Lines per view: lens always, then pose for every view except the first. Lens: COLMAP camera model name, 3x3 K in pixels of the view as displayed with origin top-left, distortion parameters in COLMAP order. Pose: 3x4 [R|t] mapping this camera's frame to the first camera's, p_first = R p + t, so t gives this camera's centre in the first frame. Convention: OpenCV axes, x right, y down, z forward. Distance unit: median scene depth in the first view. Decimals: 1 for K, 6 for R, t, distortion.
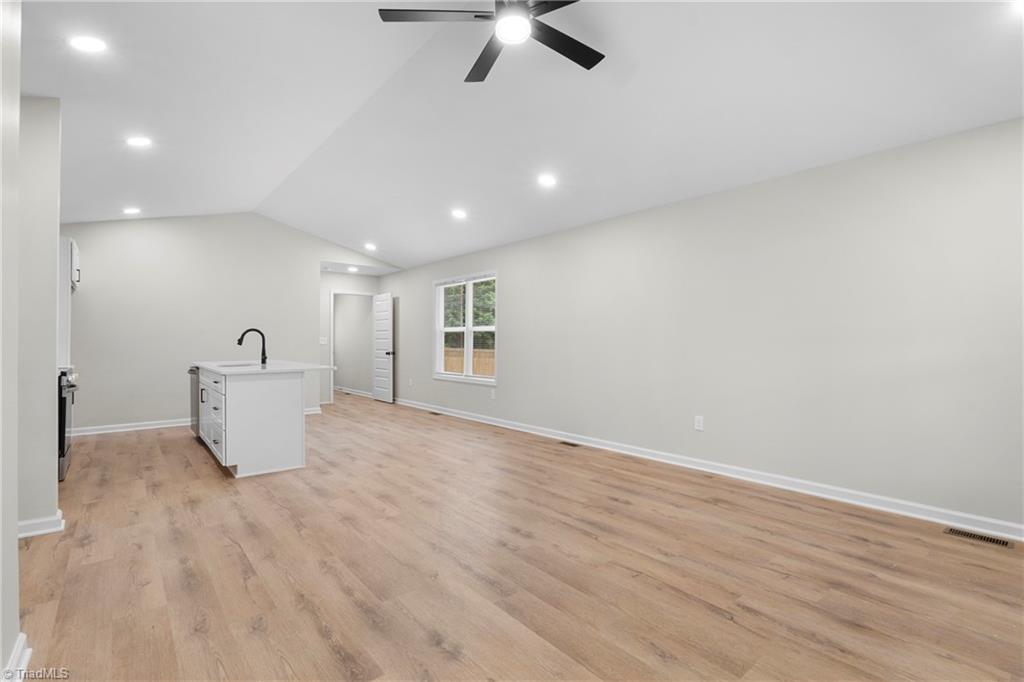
lens RADIAL K [[471.6, 0, 506.9], [0, 471.6, 338.6], [0, 0, 1]] dist [-0.010715, 0.000256]
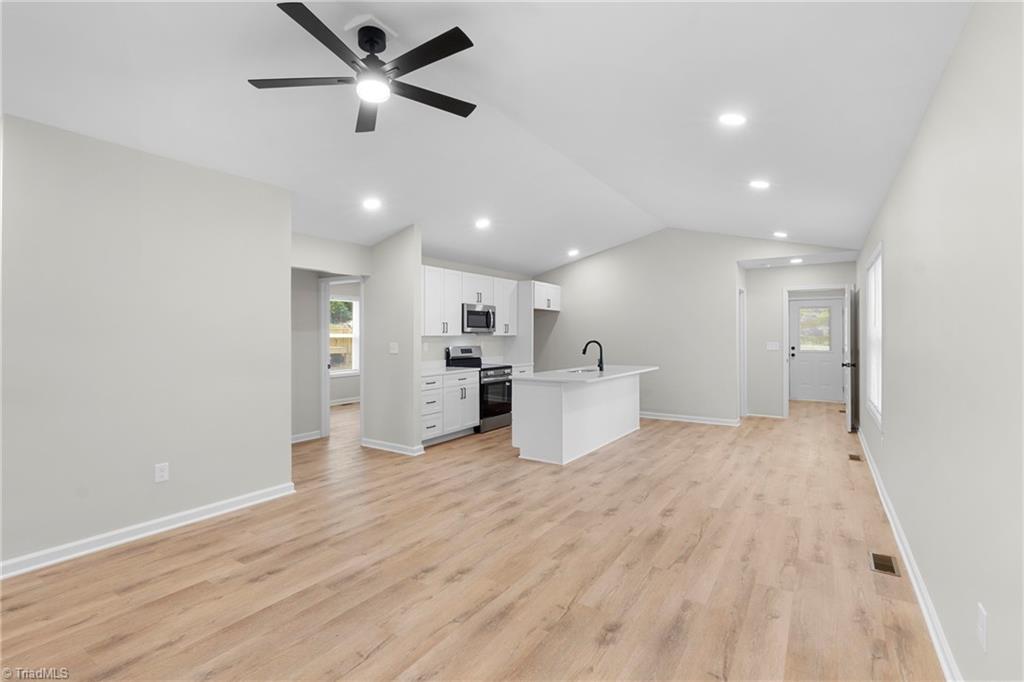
lens RADIAL K [[471.6, 0, 507.4], [0, 471.6, 339.7], [0, 0, 1]] dist [-0.010715, 0.000256]
pose [[0.295926, 0.013466, -0.955116, 0.799893], [0.008591, 0.999823, 0.016758, -0.068798], [0.955172, -0.013165, 0.295757, 0.676199]]
